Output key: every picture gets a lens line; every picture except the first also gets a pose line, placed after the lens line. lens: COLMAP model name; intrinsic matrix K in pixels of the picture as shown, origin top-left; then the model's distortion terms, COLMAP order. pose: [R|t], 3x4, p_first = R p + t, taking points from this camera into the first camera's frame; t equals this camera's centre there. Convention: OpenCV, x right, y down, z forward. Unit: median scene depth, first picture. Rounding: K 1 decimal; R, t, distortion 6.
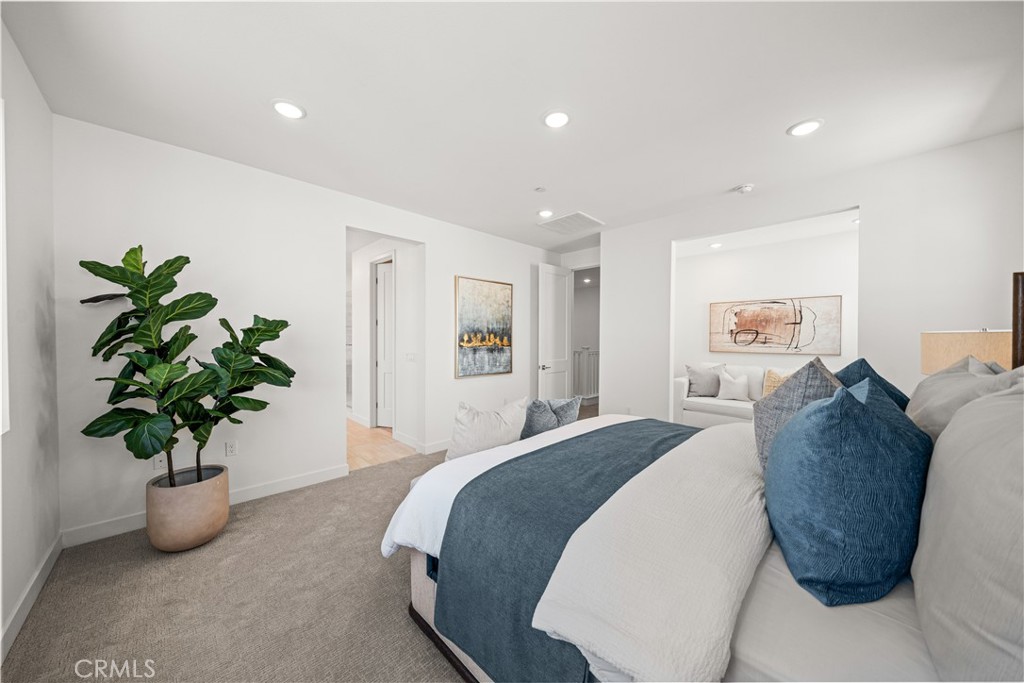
lens RADIAL K [[344.1, 0, 511.9], [0, 344.1, 342.7], [0, 0, 1]] dist [-0.001323, -0.000357]
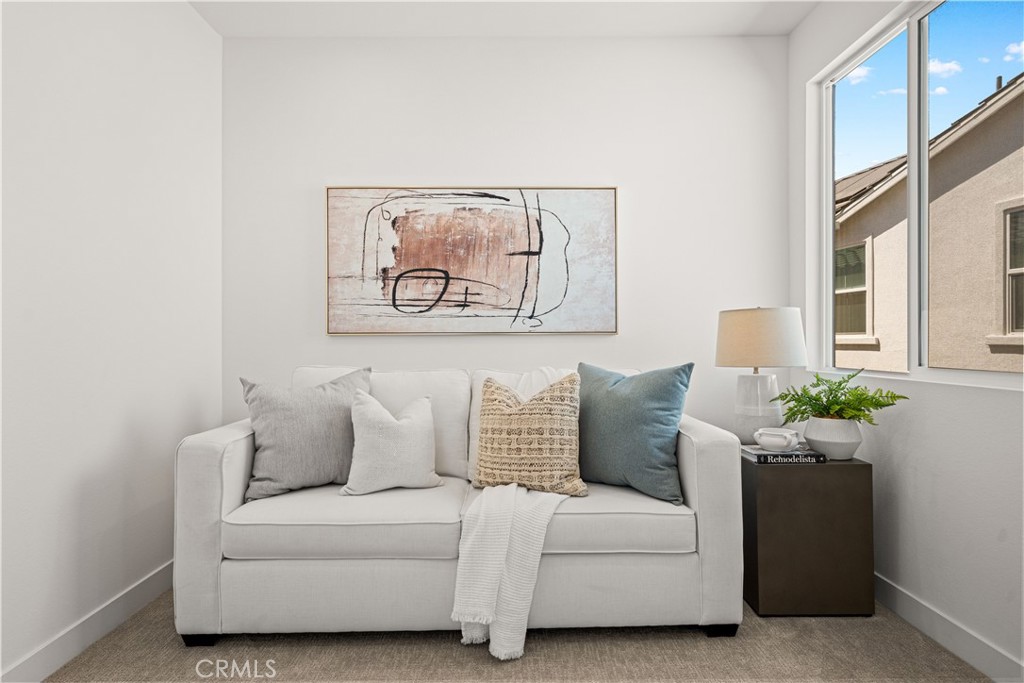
lens RADIAL K [[534.2, 0, 511.2], [0, 534.2, 340.3], [0, 0, 1]] dist [-0.001233, -0.000048]
pose [[0.687719, -0.008555, 0.725926, 0.362629], [0.013631, 0.999906, -0.001130, 0.039696], [-0.725849, 0.010672, 0.687771, 0.581686]]
